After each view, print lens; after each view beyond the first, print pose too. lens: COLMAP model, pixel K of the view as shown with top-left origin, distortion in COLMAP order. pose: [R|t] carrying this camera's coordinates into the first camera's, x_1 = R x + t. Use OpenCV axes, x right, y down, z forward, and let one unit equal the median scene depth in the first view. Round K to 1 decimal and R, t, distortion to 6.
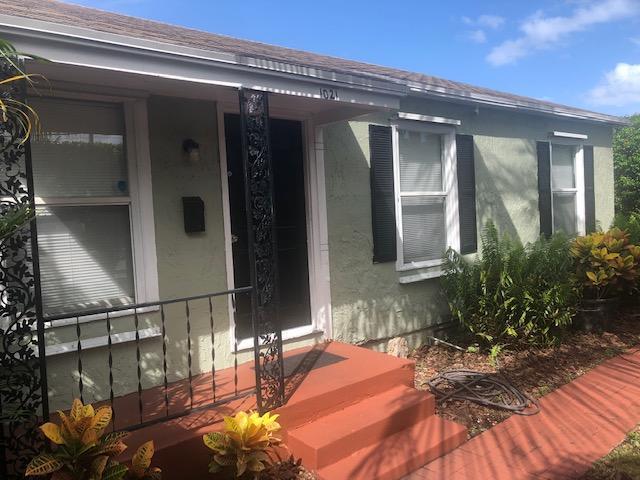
lens RADIAL K [[509.7, 0, 320.2], [0, 509.7, 251.6], [0, 0, 1]] dist [0.047023, -0.079896]
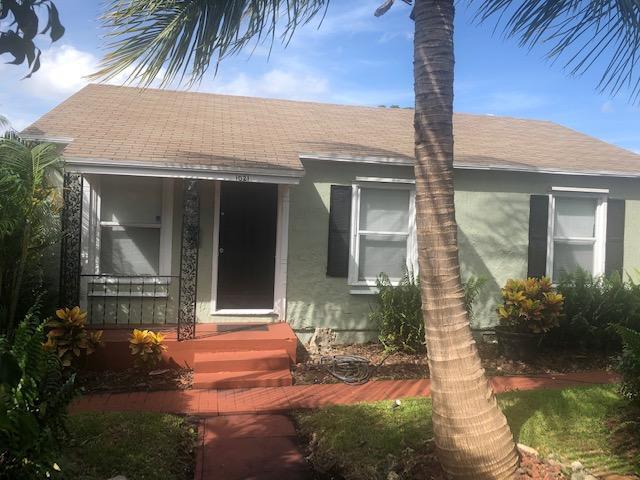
lens RADIAL K [[518.3, 0, 337.3], [0, 518.3, 233.4], [0, 0, 1]] dist [0.063624, -0.082032]
pose [[0.880953, 0.088927, -0.464773, 0.818001], [-0.113464, 0.993227, -0.025027, -0.068131], [0.459399, 0.074783, 0.885076, -0.329504]]
